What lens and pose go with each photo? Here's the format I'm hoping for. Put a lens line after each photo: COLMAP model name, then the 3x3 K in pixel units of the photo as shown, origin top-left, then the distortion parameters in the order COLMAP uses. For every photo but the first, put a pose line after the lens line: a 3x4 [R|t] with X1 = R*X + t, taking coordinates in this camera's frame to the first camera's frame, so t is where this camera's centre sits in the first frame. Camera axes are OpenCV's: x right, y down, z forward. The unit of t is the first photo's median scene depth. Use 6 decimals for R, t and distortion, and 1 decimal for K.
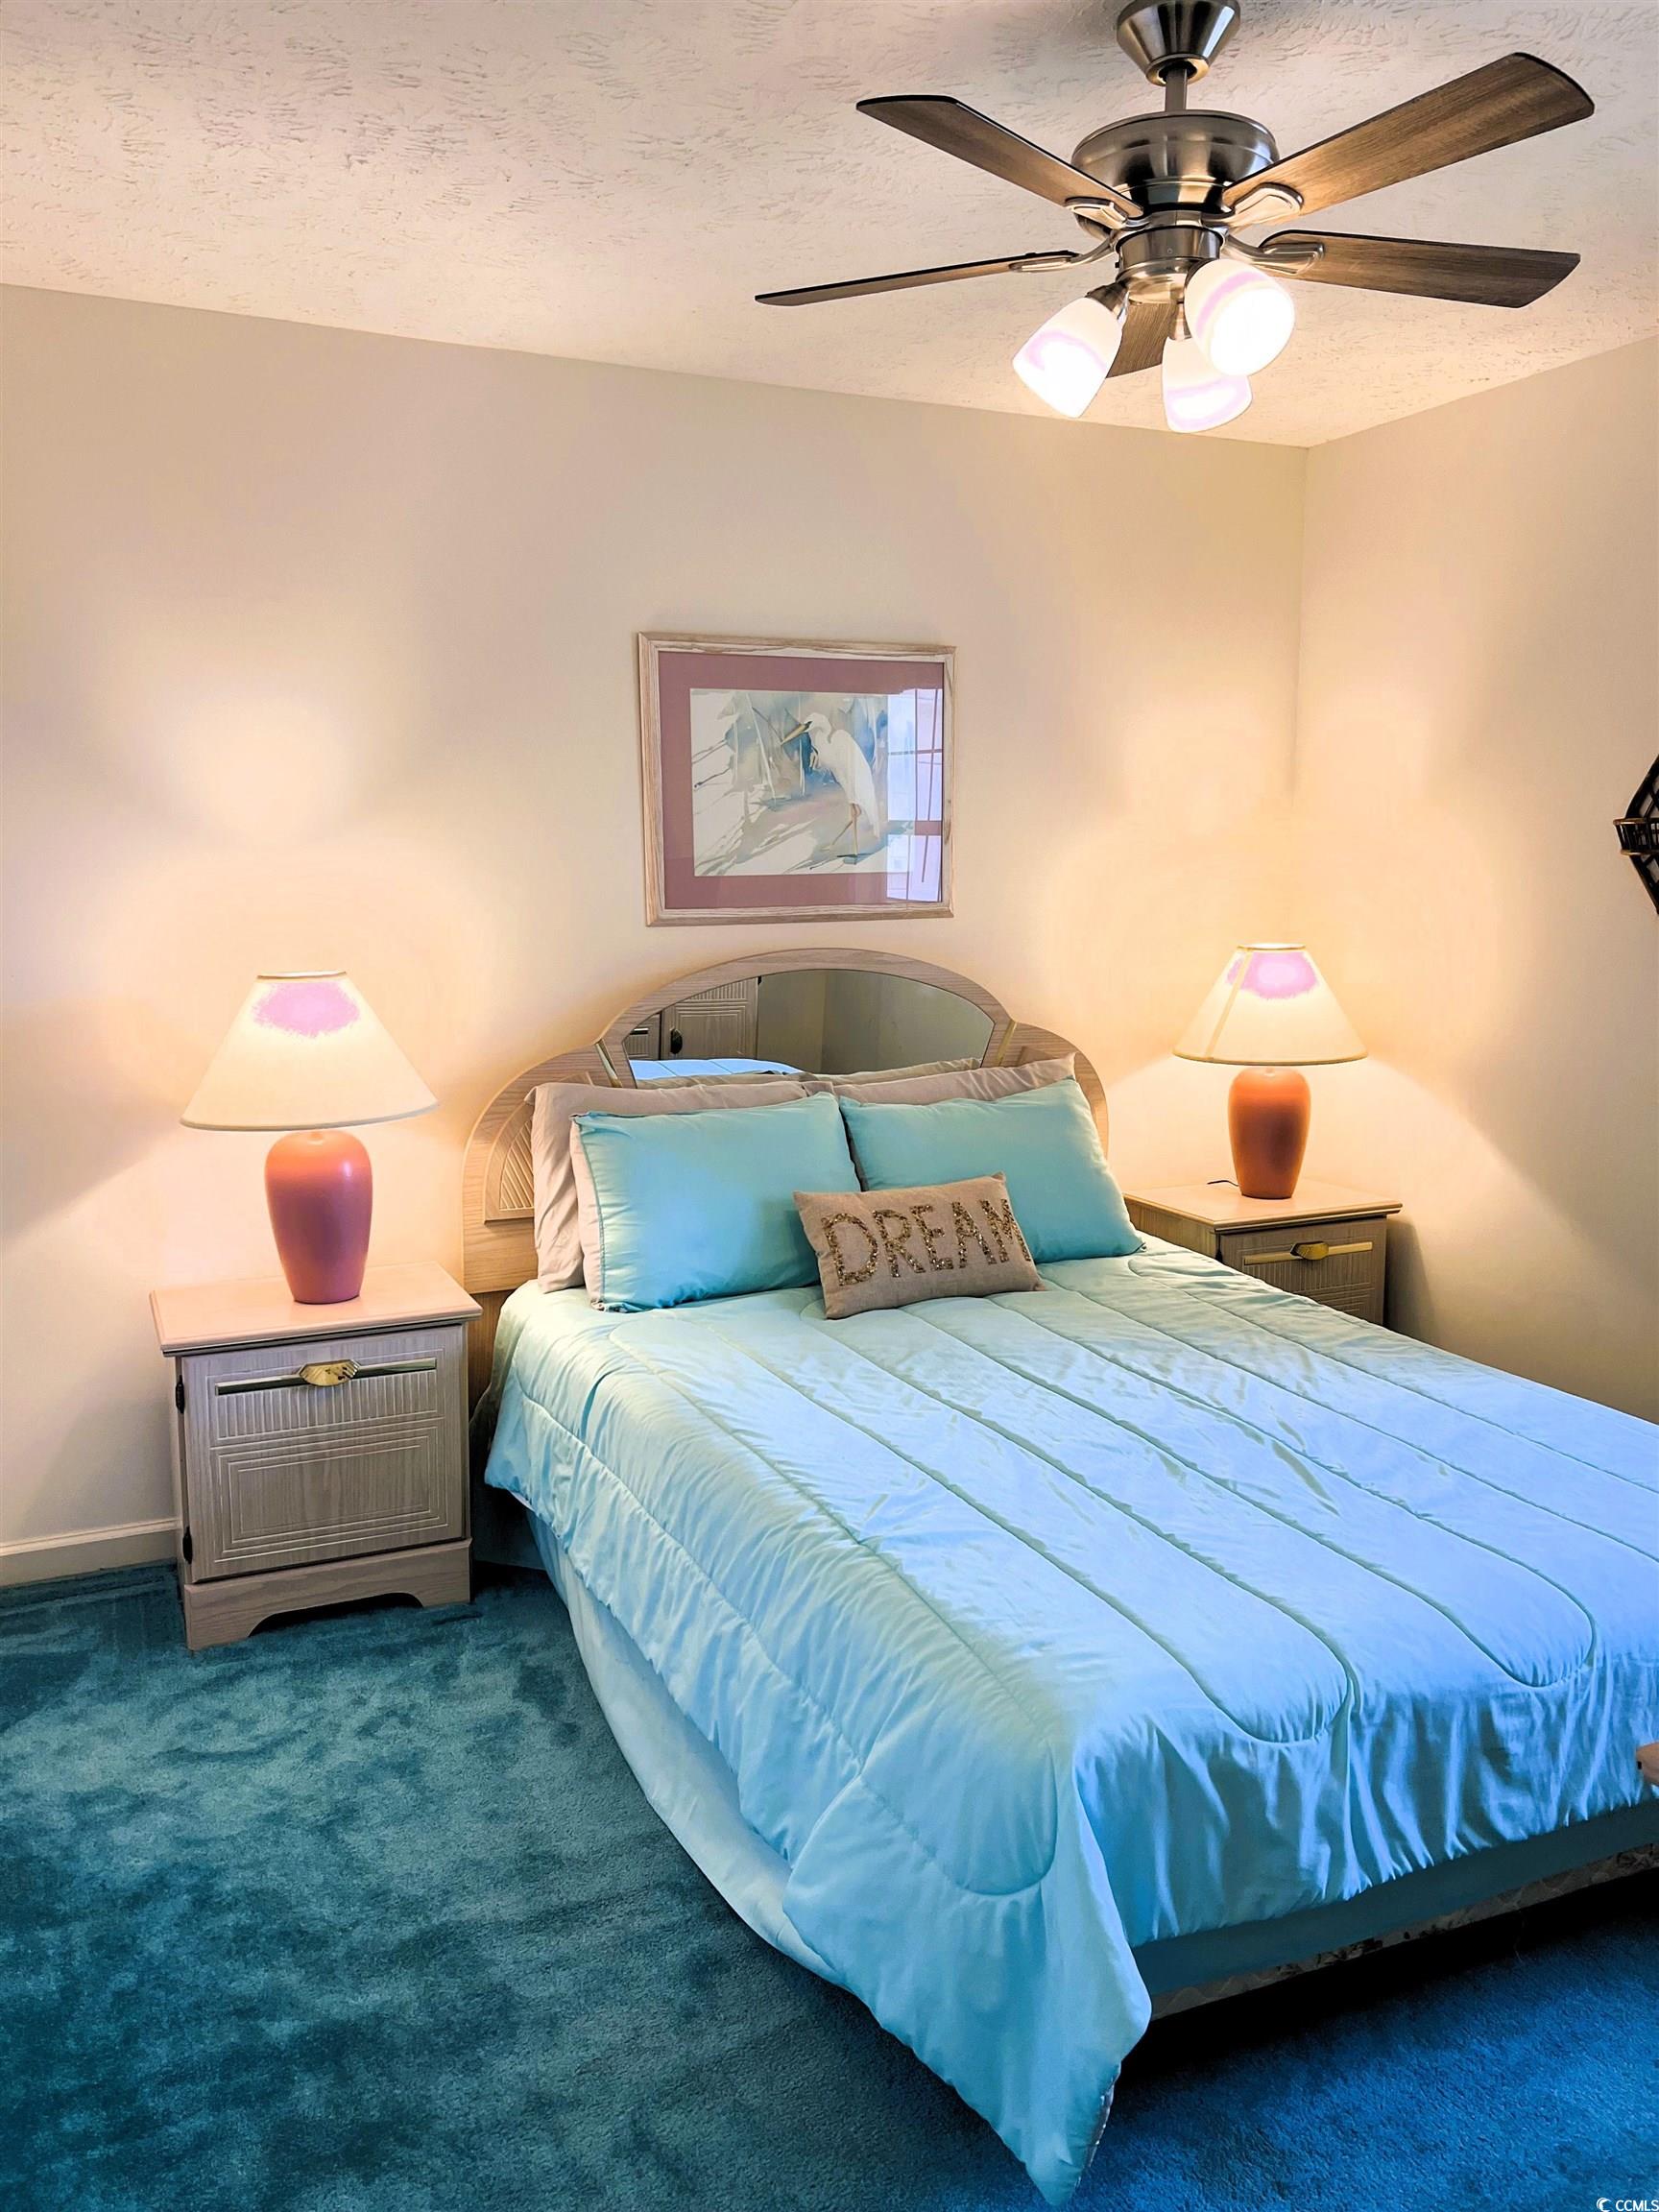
lens RADIAL K [[1676.0, 0, 835.2], [0, 1676.0, 1113.2], [0, 0, 1]] dist [0.113445, -0.000043]
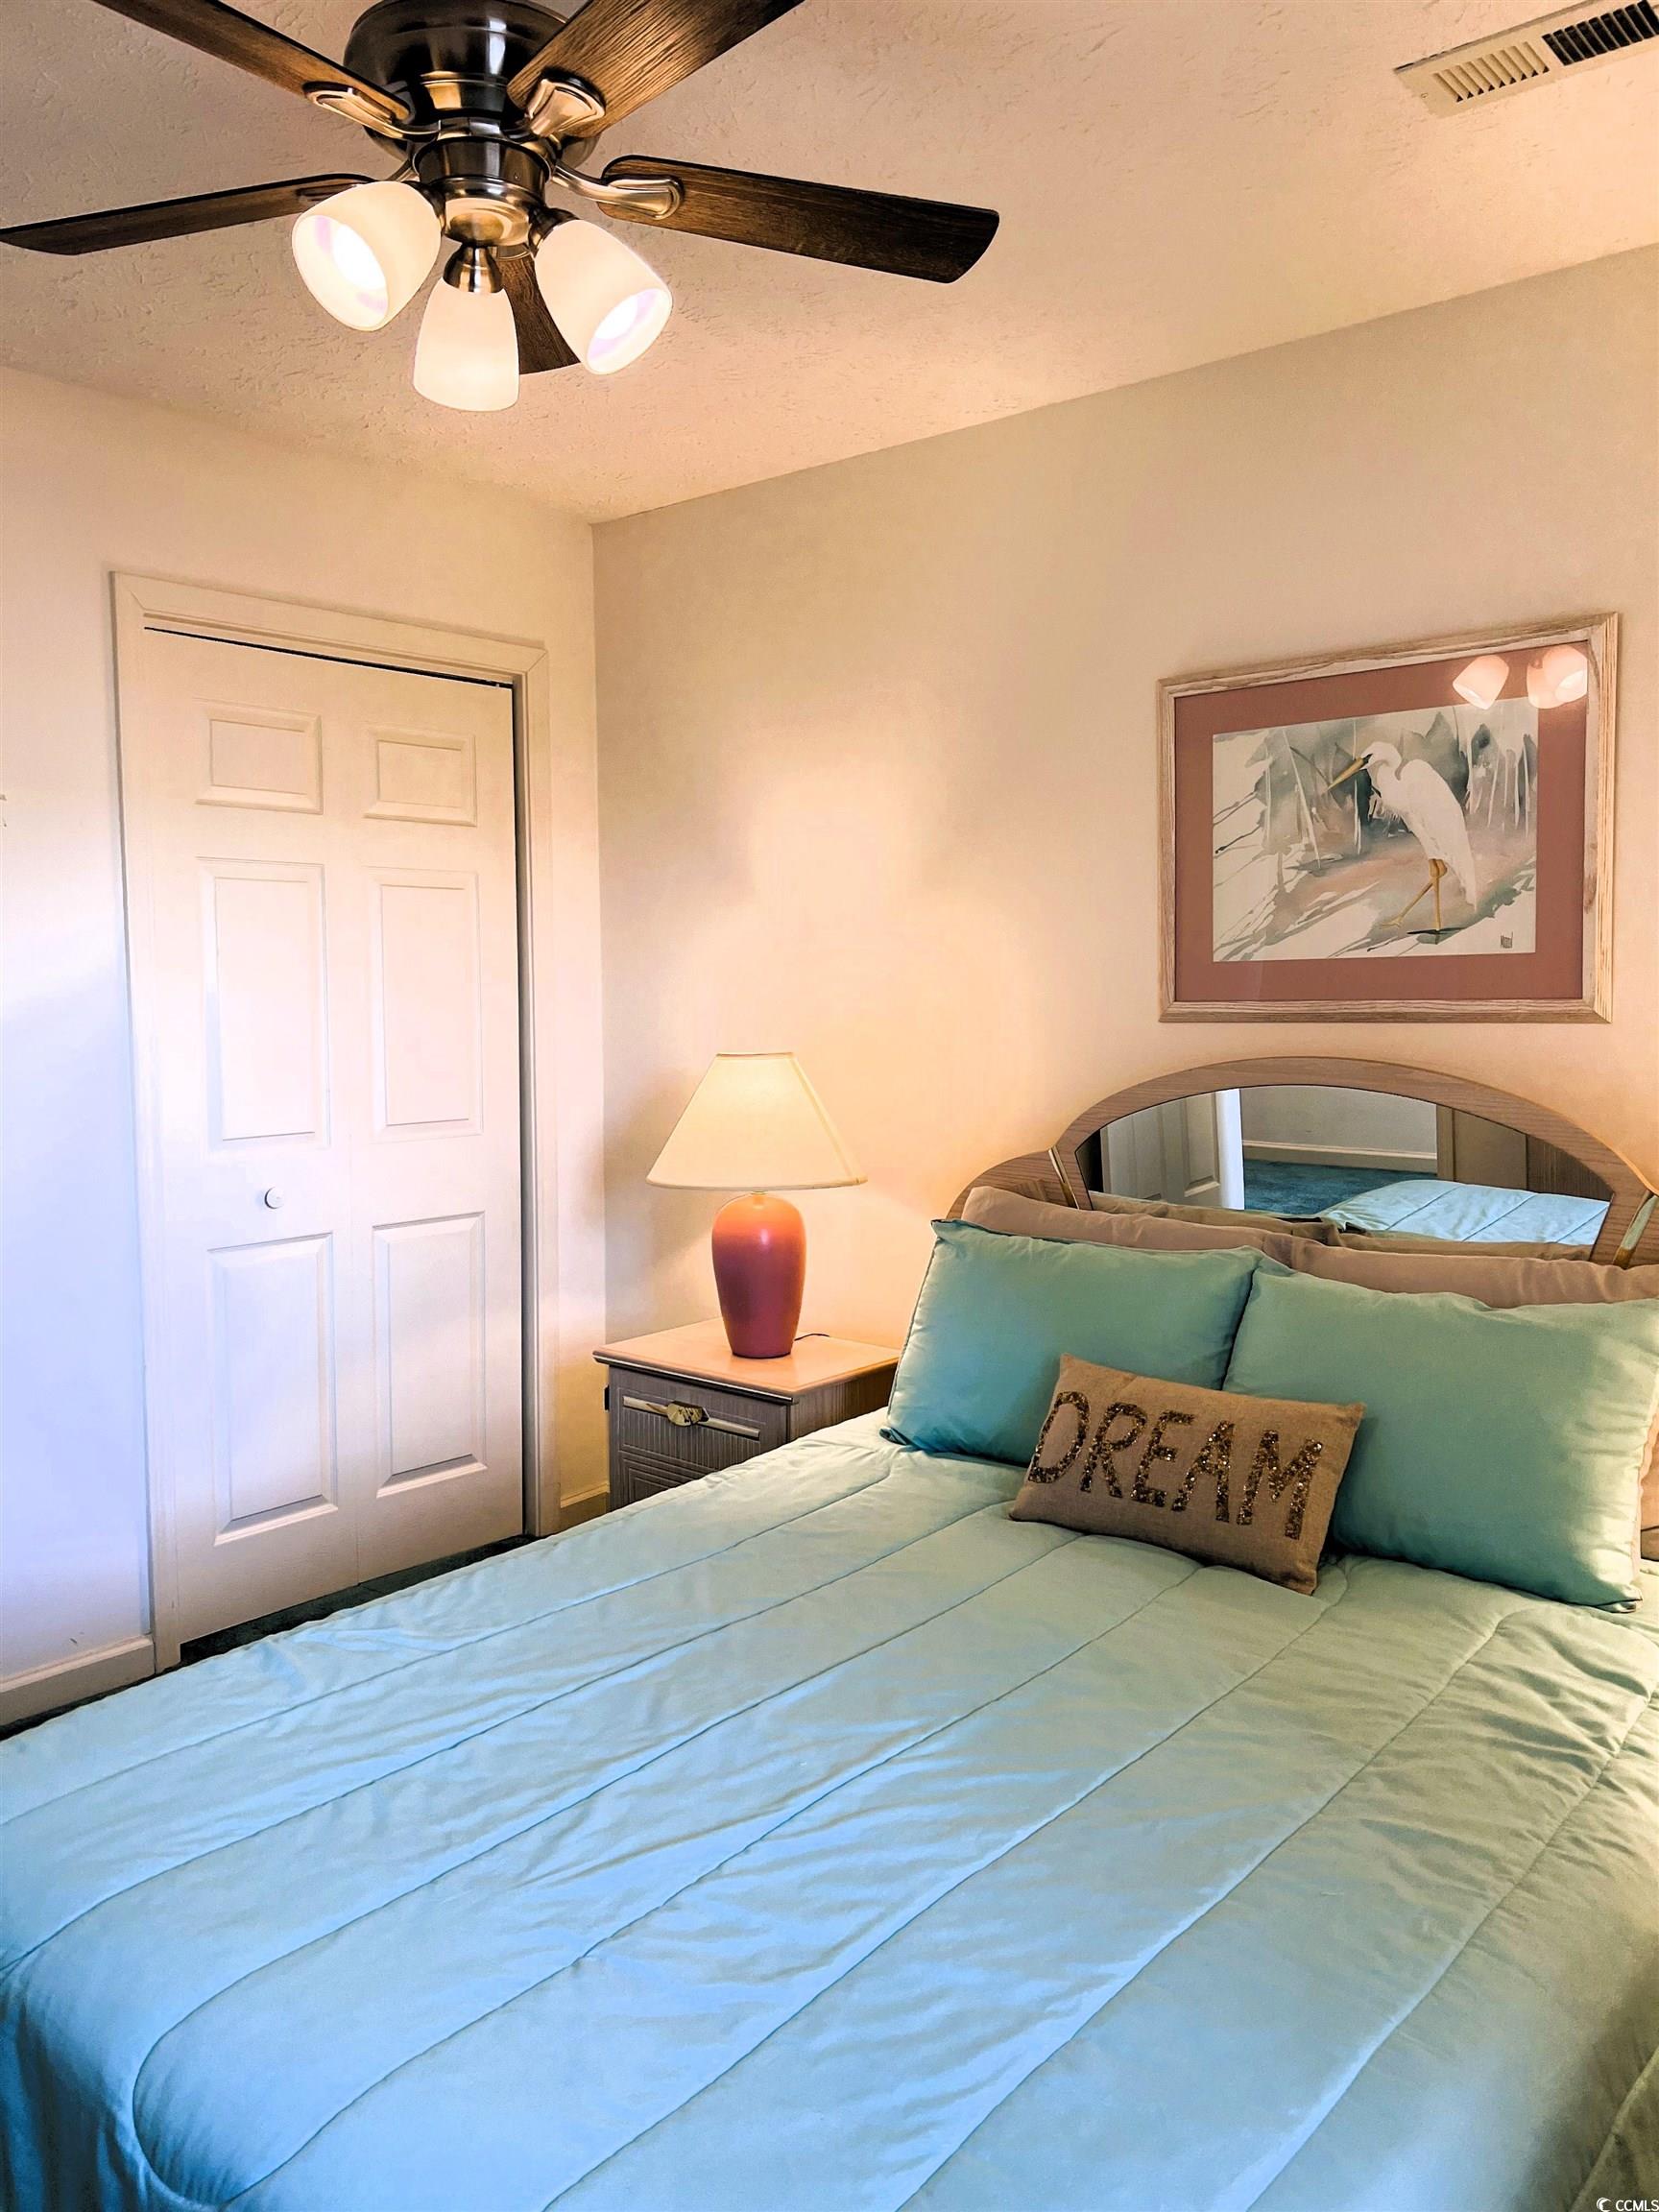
lens RADIAL K [[1681.9, 0, 829.5], [0, 1681.9, 1106.0], [0, 0, 1]] dist [-0.002701, -0.001660]
pose [[0.406178, 0.069477, -0.911149, 0.588822], [-0.128793, 0.991505, 0.018190, -0.063580], [0.904672, 0.109961, 0.411676, 0.511586]]
